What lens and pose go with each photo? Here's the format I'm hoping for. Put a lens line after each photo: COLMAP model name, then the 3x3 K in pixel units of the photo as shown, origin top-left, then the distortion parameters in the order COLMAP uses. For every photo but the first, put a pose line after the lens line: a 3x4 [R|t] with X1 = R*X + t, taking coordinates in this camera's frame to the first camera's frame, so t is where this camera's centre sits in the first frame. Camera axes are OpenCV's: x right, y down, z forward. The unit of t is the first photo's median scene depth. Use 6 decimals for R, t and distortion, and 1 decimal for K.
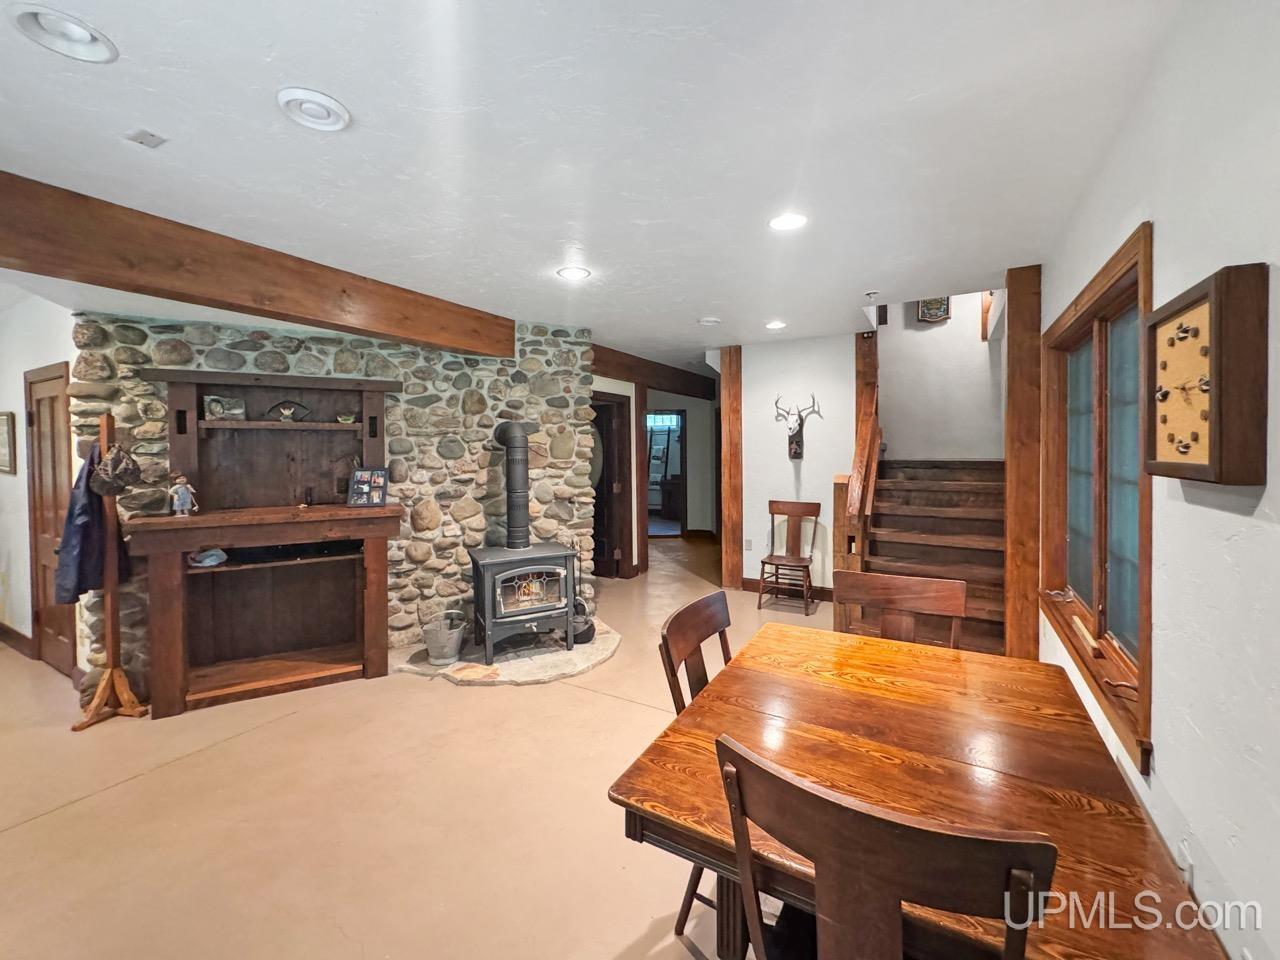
lens RADIAL K [[520.1, 0, 640.8], [0, 520.1, 459.0], [0, 0, 1]] dist [-0.000003, -0.000021]
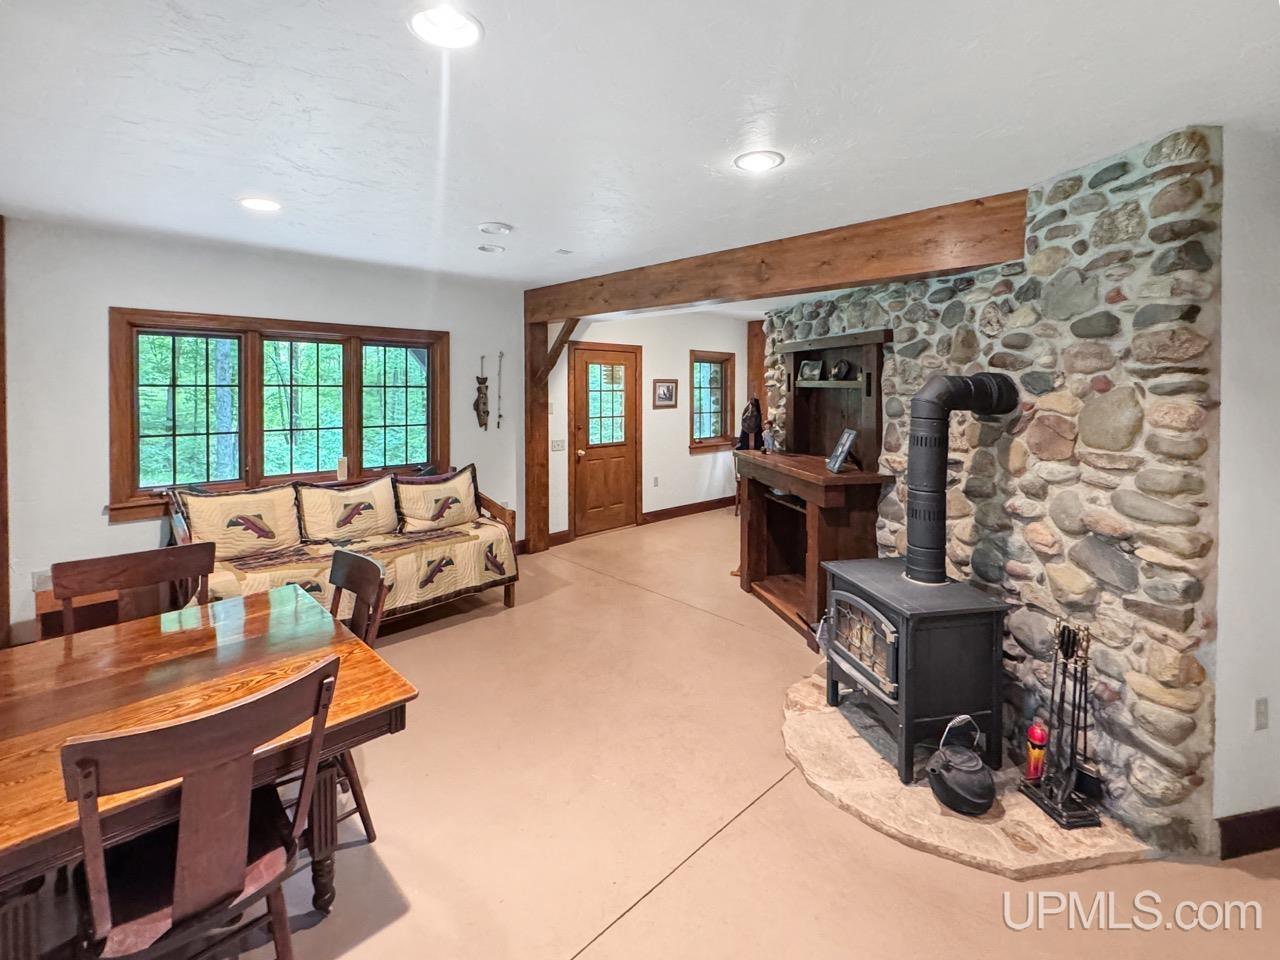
lens RADIAL K [[588.2, 0, 636.6], [0, 588.2, 399.8], [0, 0, 1]] dist [-0.000134, 0.000031]
pose [[-0.274288, 0.026095, -0.961293, 0.481589], [-0.027129, 0.999024, 0.034860, -0.052462], [0.961265, 0.035641, -0.273312, 0.780272]]
